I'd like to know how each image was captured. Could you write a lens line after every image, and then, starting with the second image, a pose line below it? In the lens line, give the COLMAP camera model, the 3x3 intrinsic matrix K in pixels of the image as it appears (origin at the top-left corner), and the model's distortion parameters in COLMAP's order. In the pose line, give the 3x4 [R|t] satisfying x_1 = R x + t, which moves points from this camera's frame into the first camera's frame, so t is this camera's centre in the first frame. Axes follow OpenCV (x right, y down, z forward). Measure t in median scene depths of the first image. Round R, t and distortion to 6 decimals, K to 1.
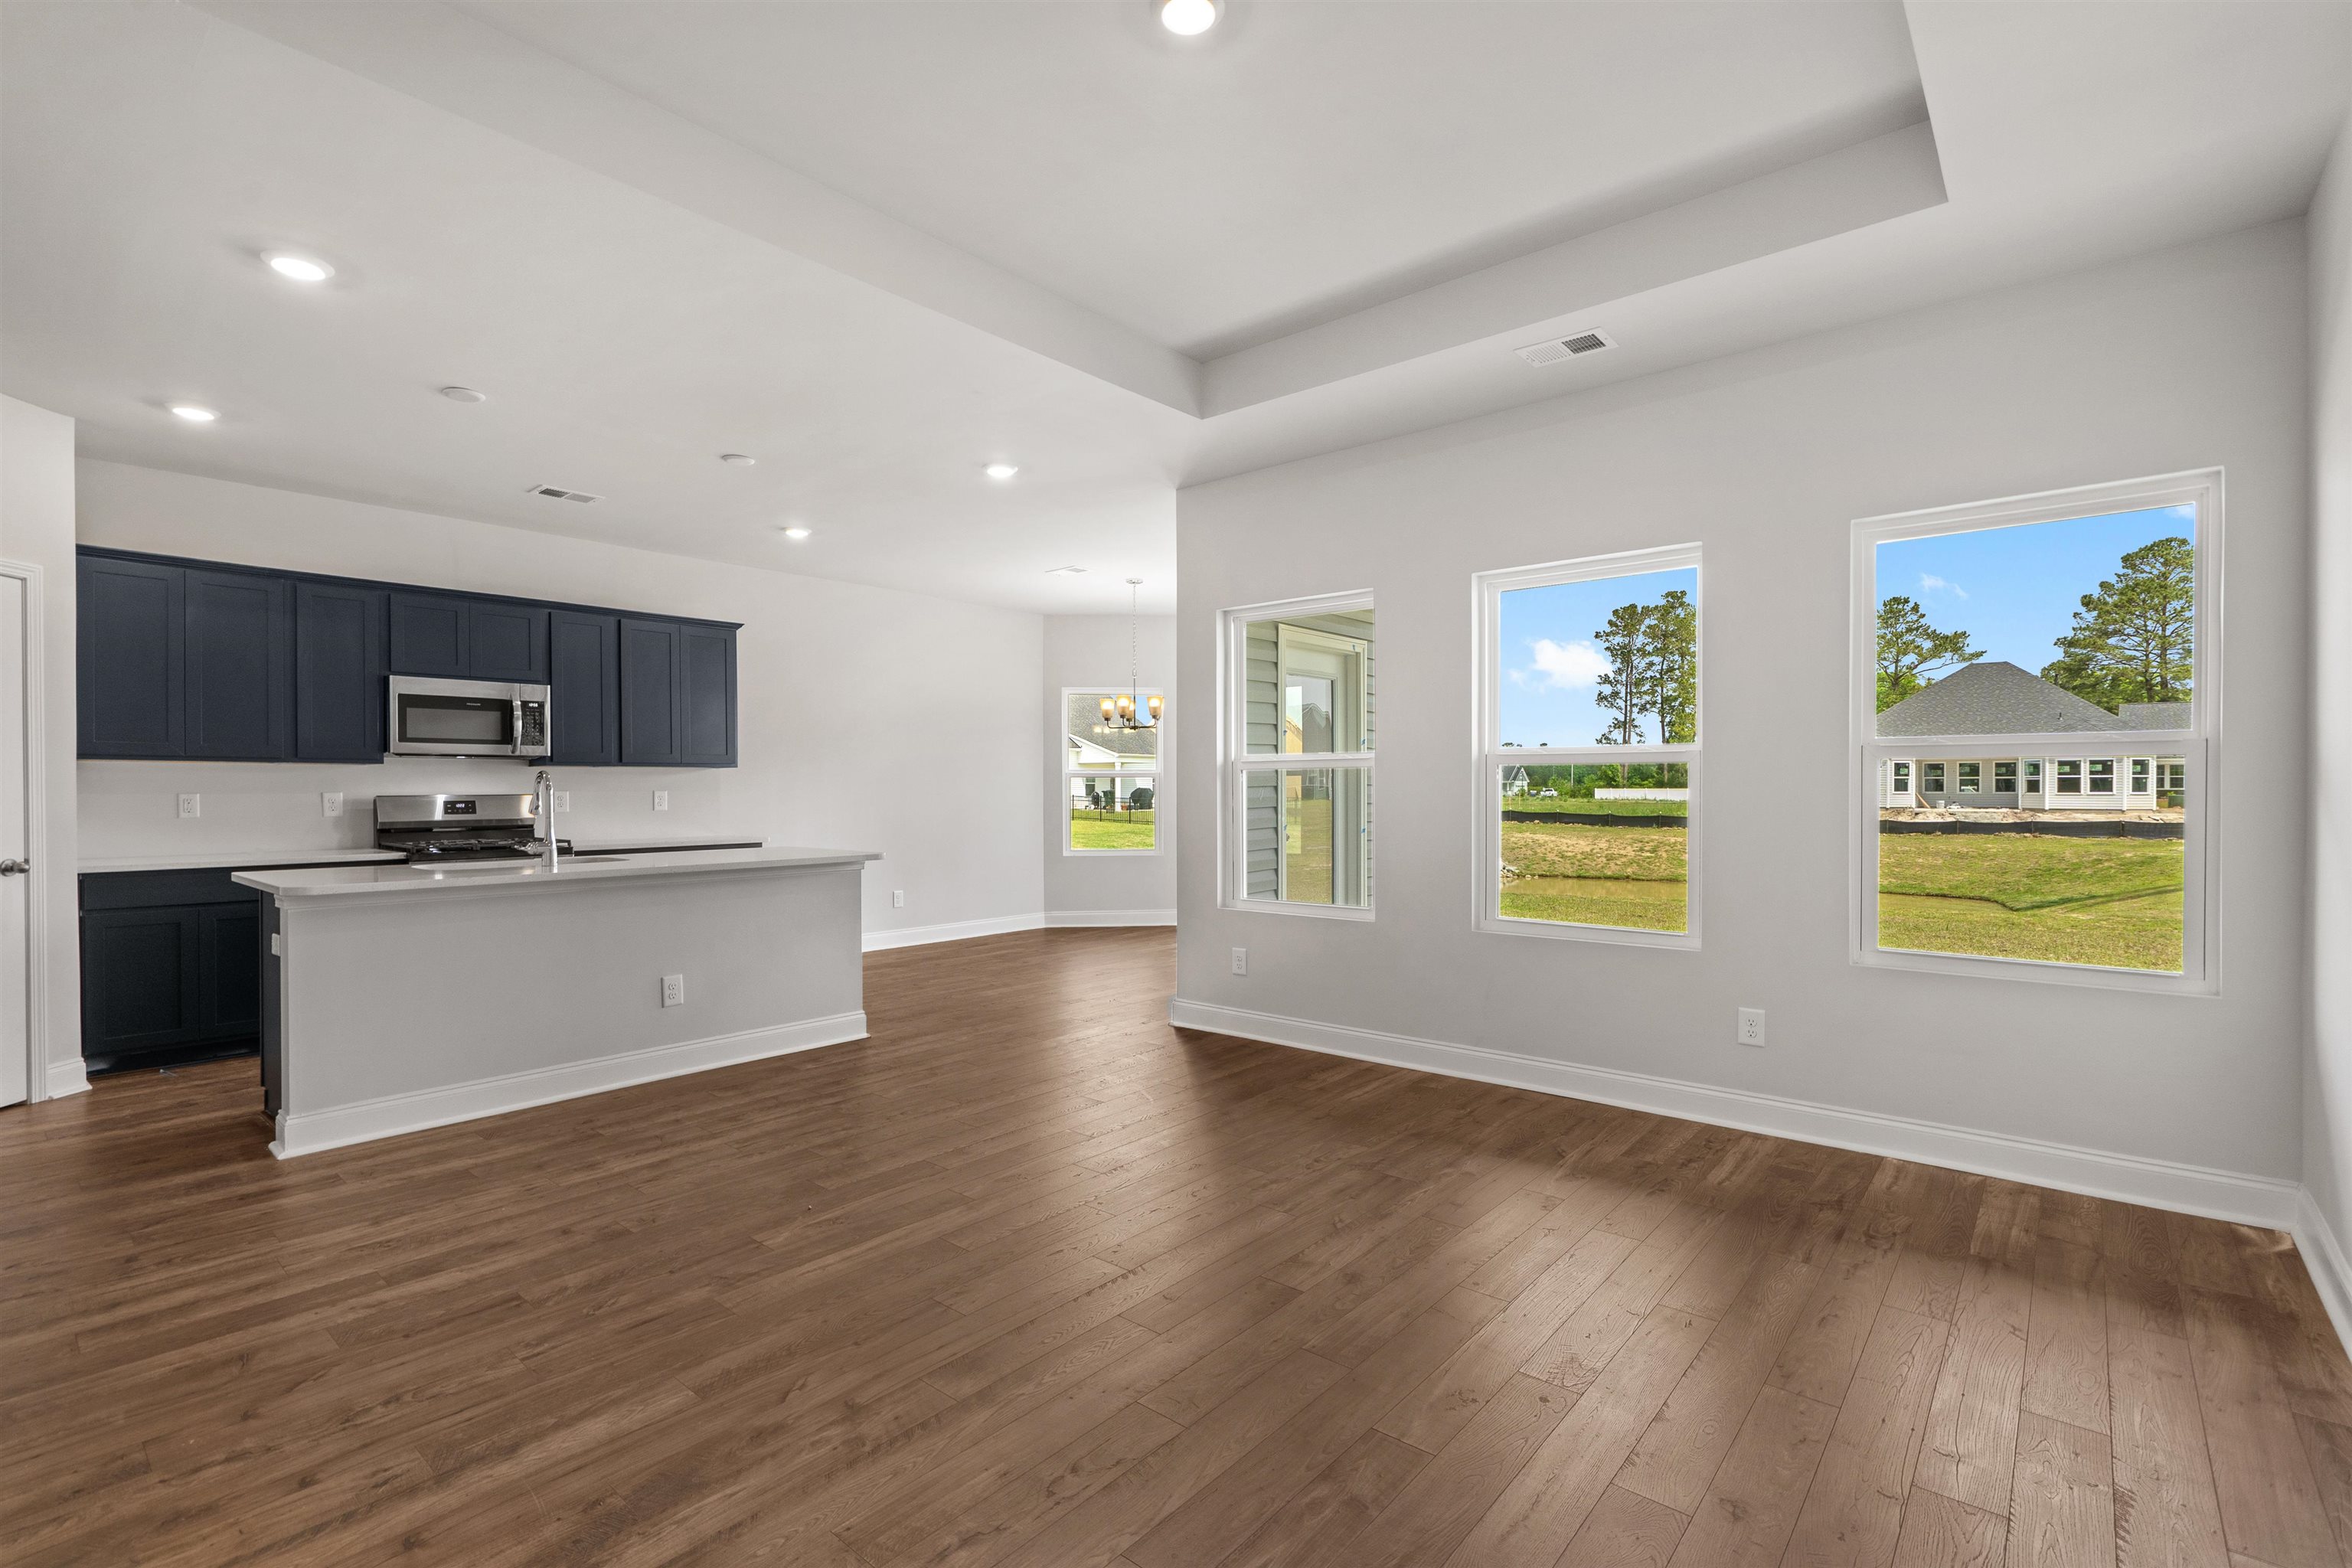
lens RADIAL K [[1066.3, 0, 1161.5], [0, 1066.3, 795.1], [0, 0, 1]] dist [0.000821, -0.000304]
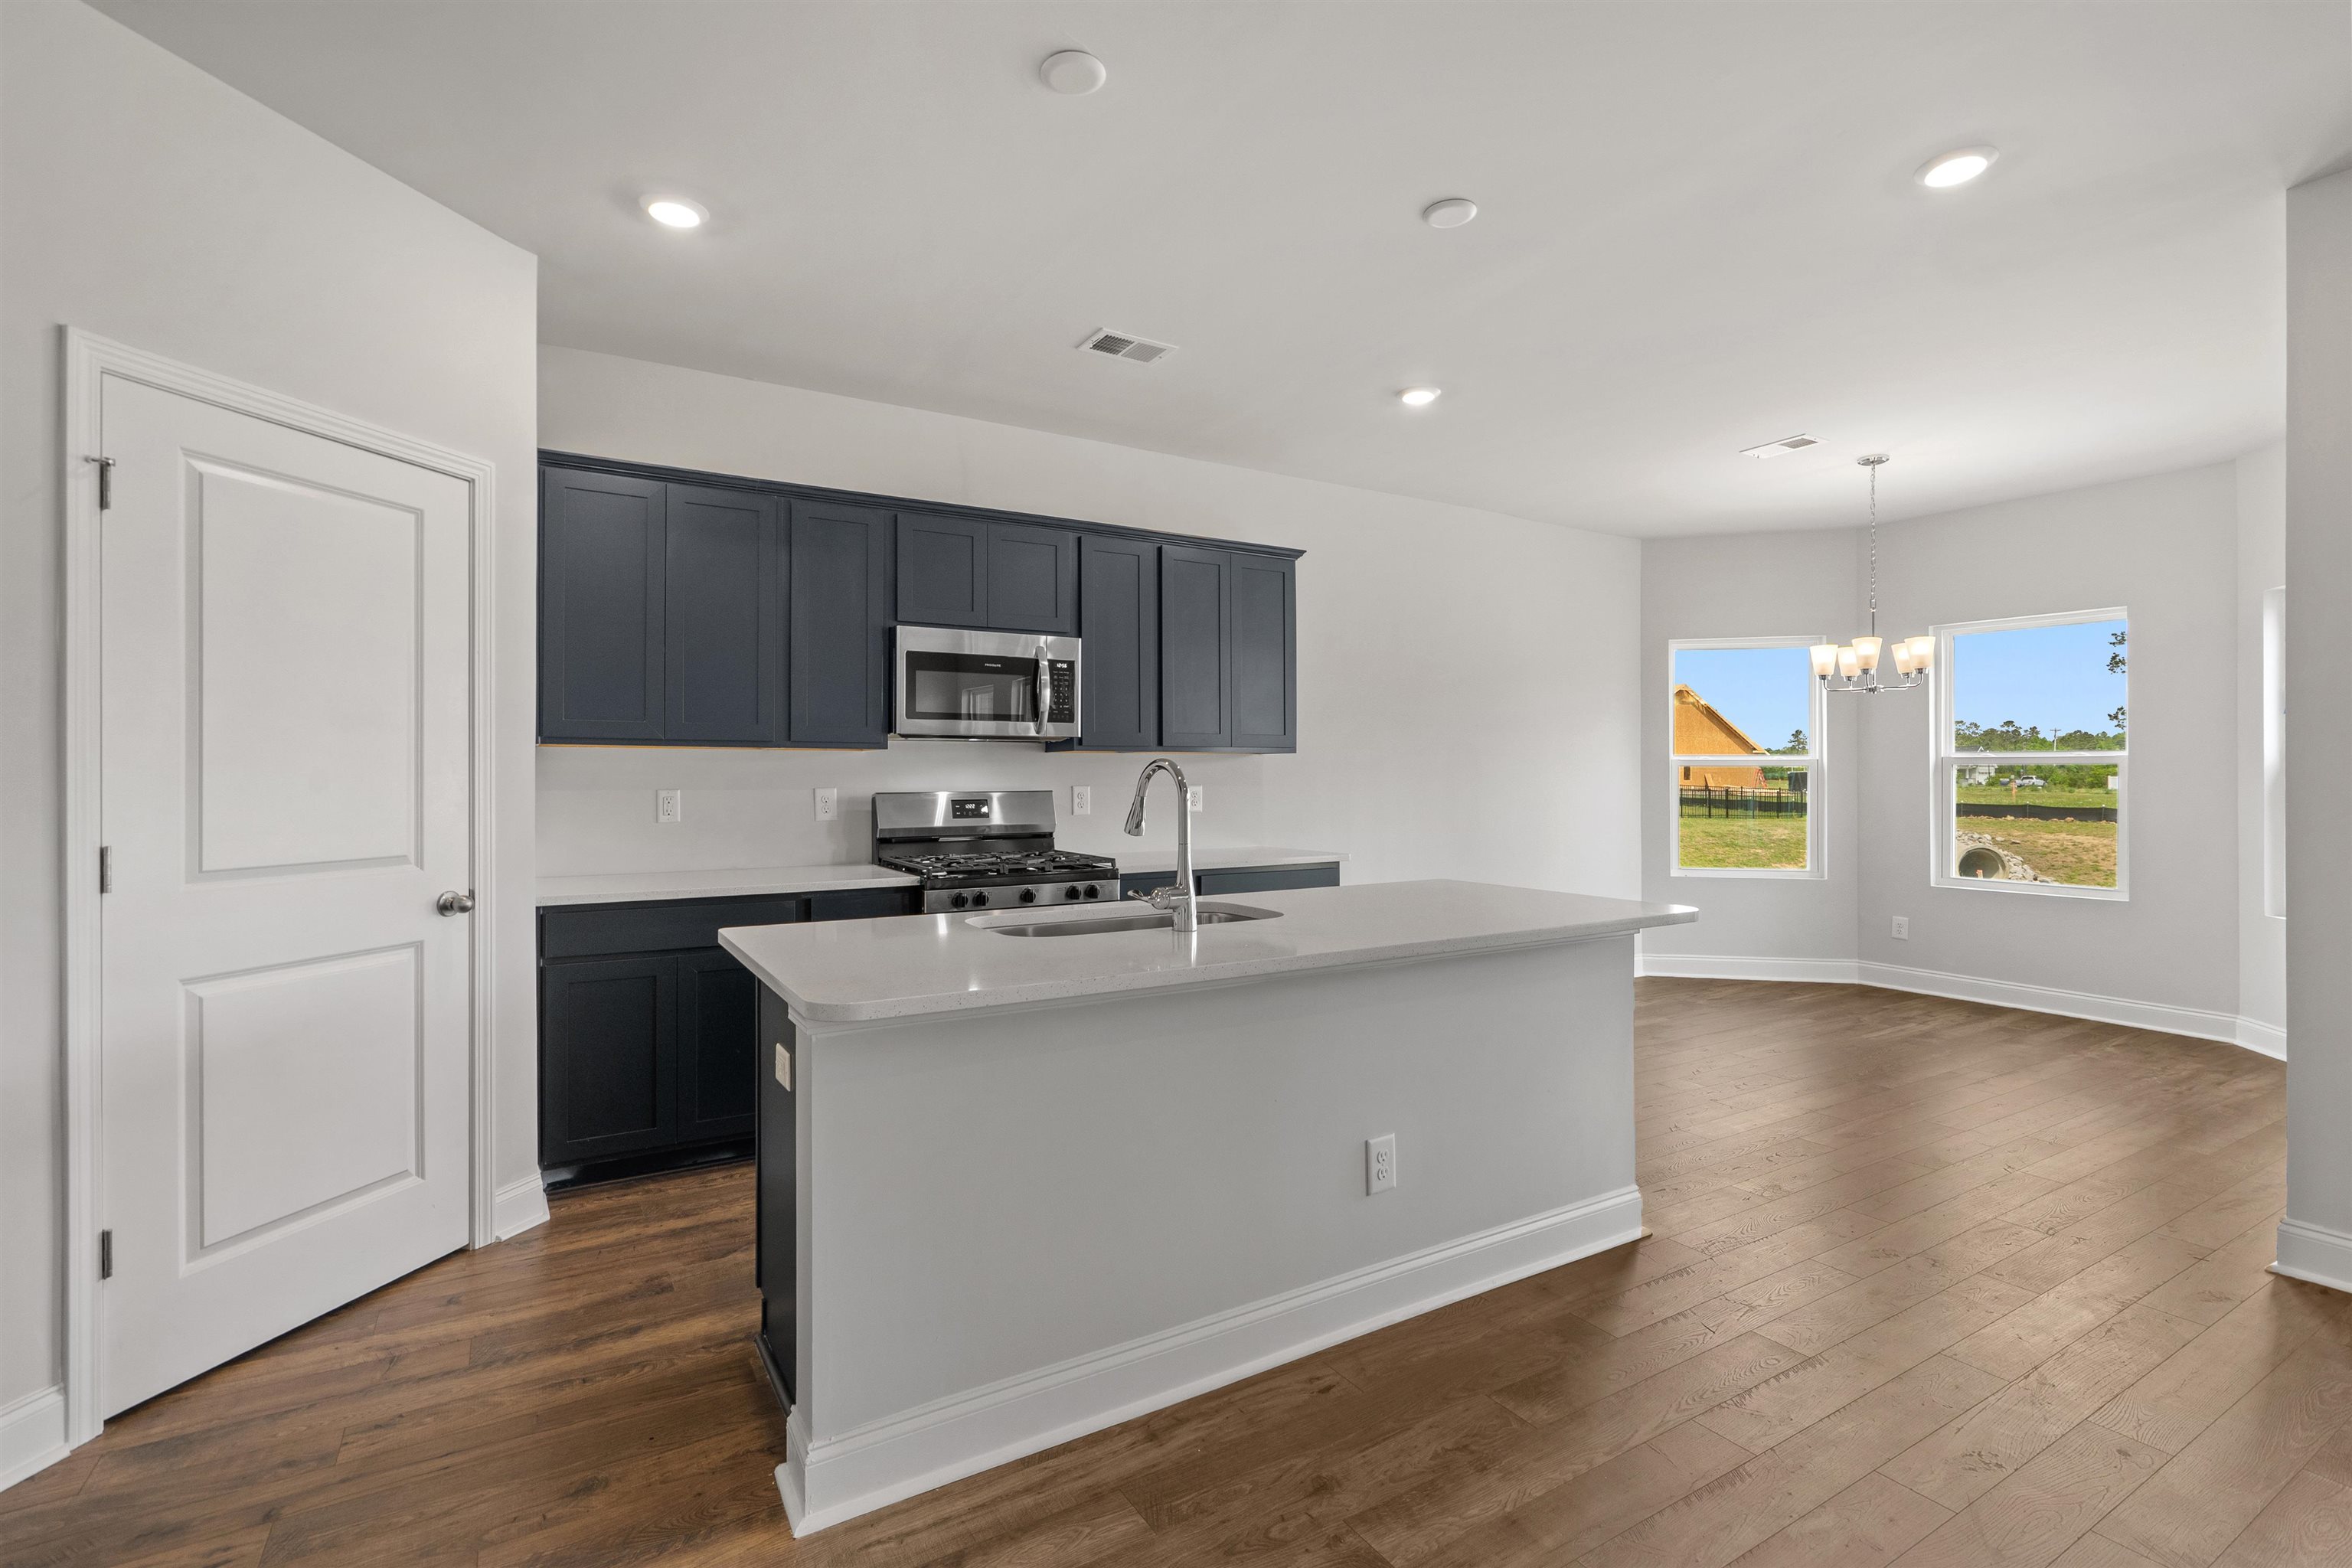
lens RADIAL K [[1074.5, 0, 1166.0], [0, 1074.5, 774.9], [0, 0, 1]] dist [-0.001011, 0.000026]
pose [[0.951168, 0.003255, -0.308657, -0.329854], [-0.004776, 0.999980, -0.004173, -0.010036], [0.308637, 0.005444, 0.951164, 0.371362]]
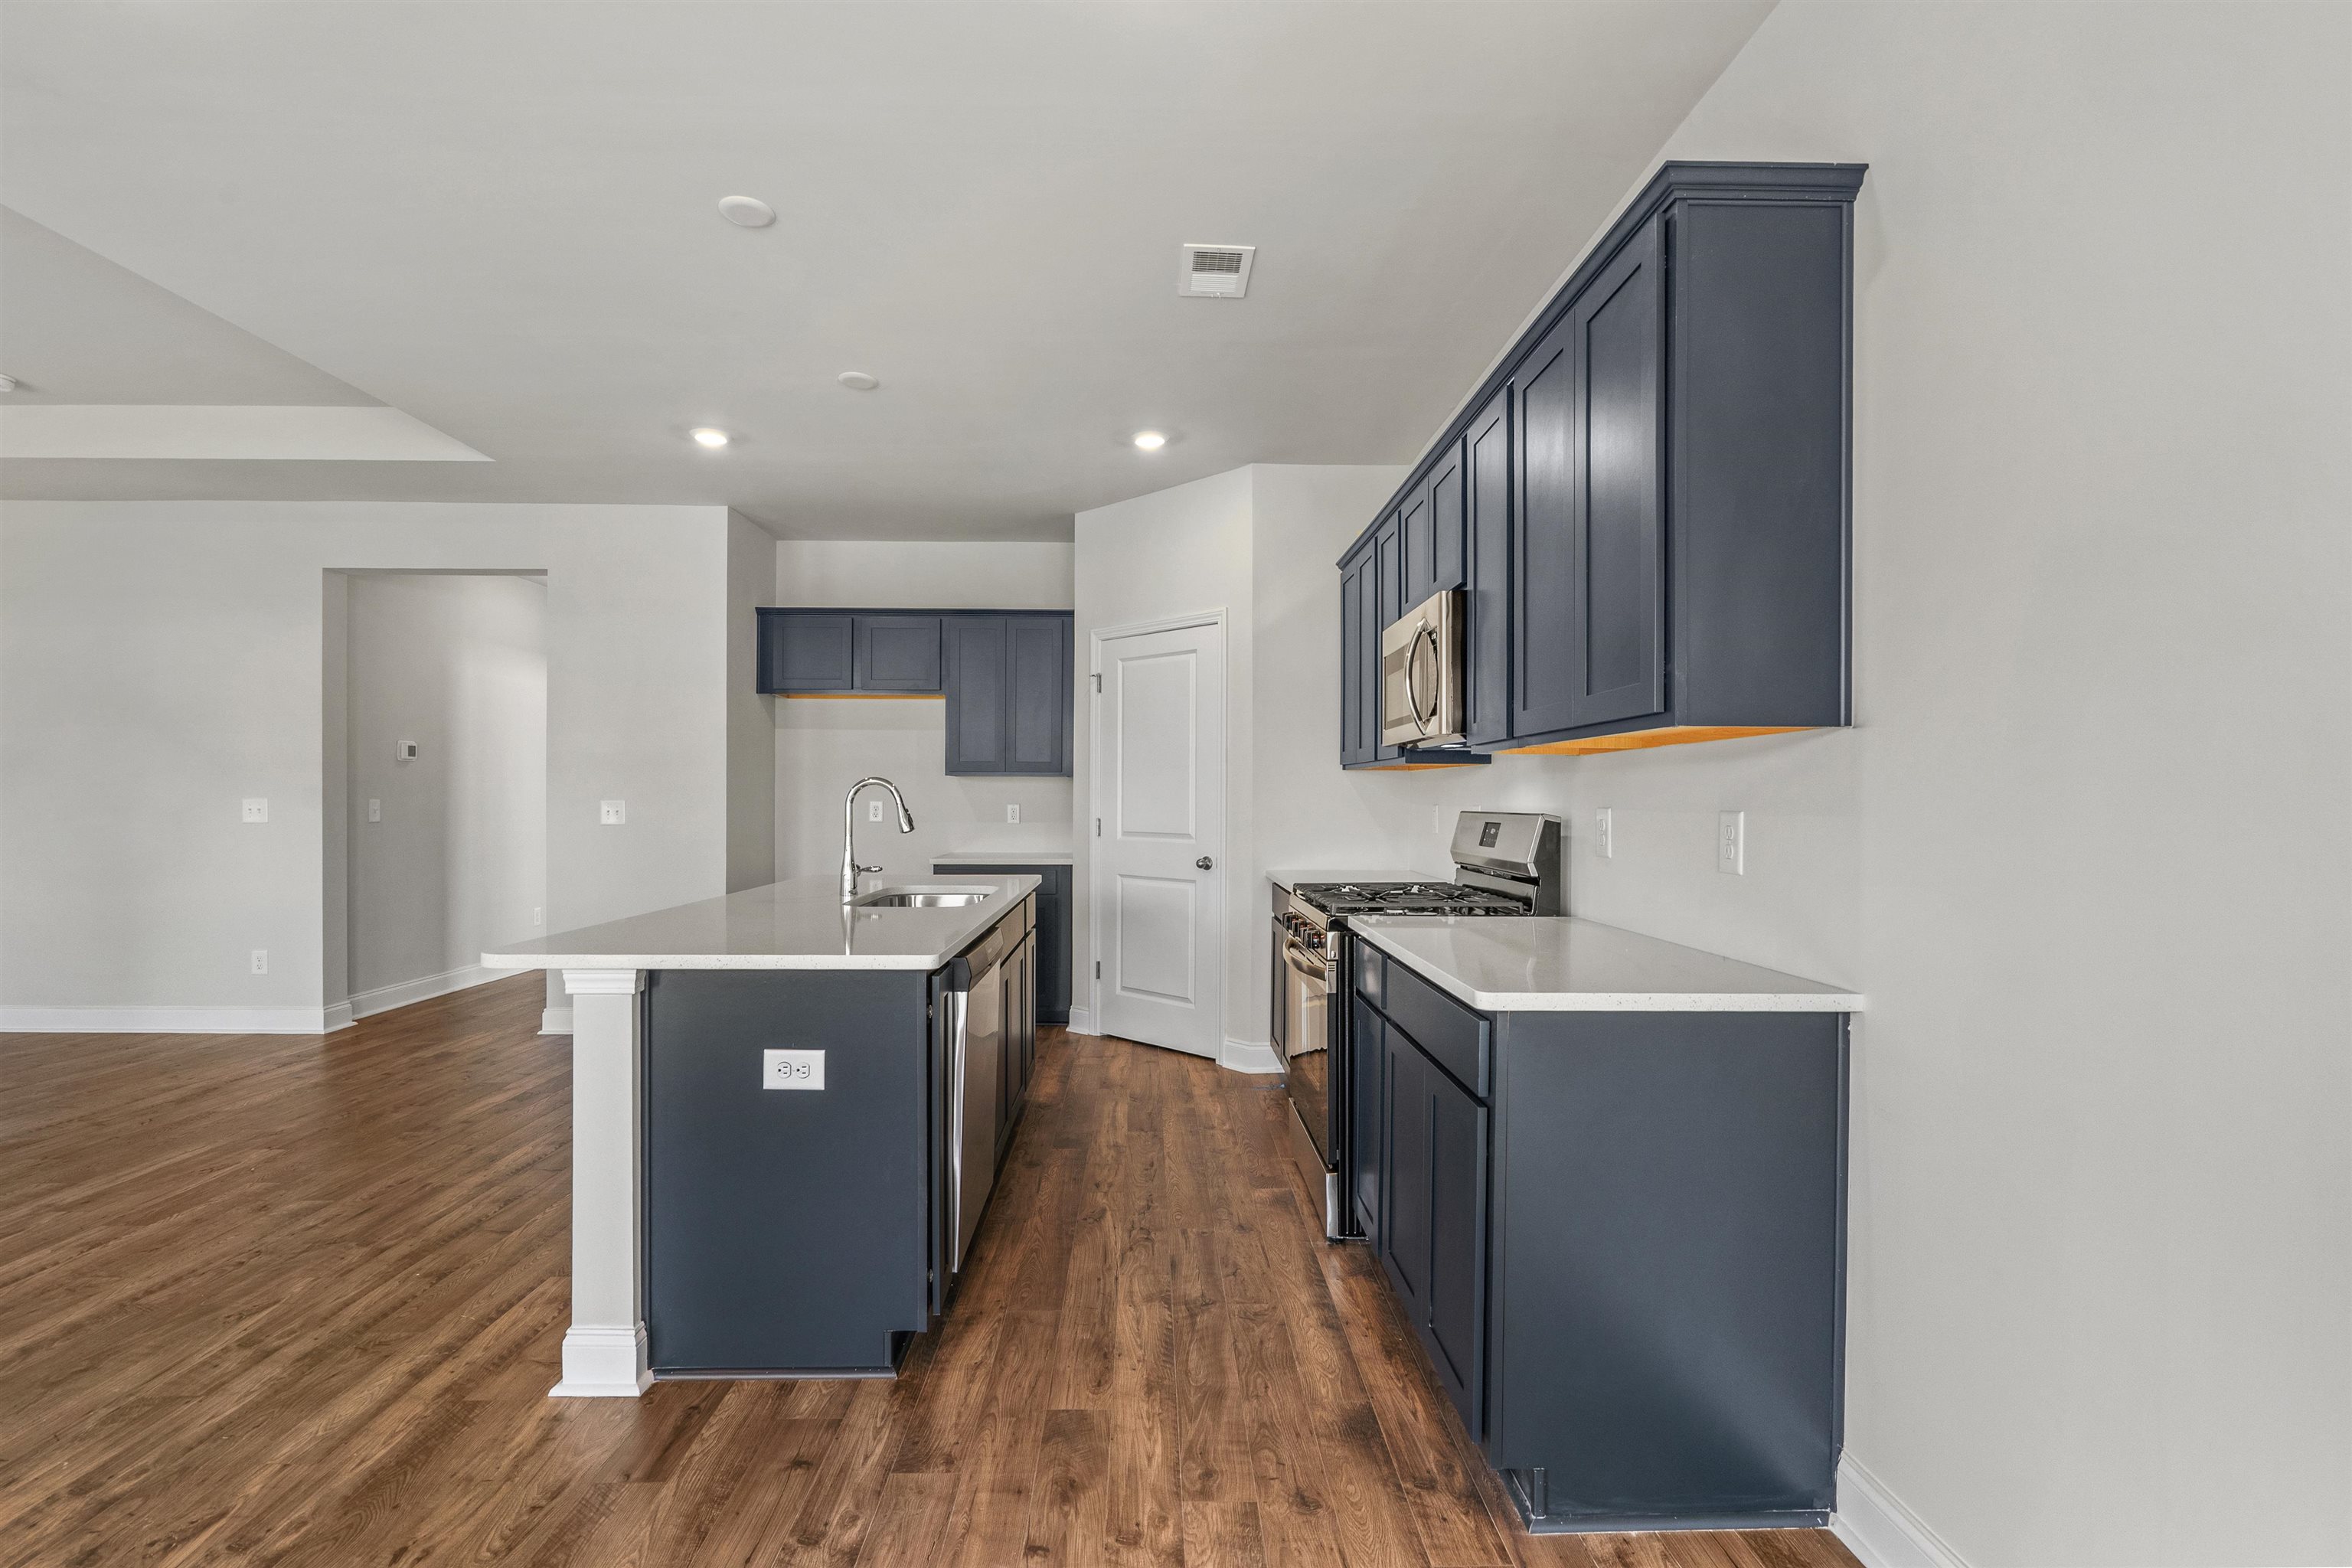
lens RADIAL K [[1066.3, 0, 1161.5], [0, 1066.3, 795.1], [0, 0, 1]] dist [0.000821, -0.000304]
pose [[-0.741928, 0.001322, -0.670478, -0.164017], [-0.004759, 0.999962, 0.007237, -0.014715], [0.670462, 0.008560, -0.741894, 1.424549]]
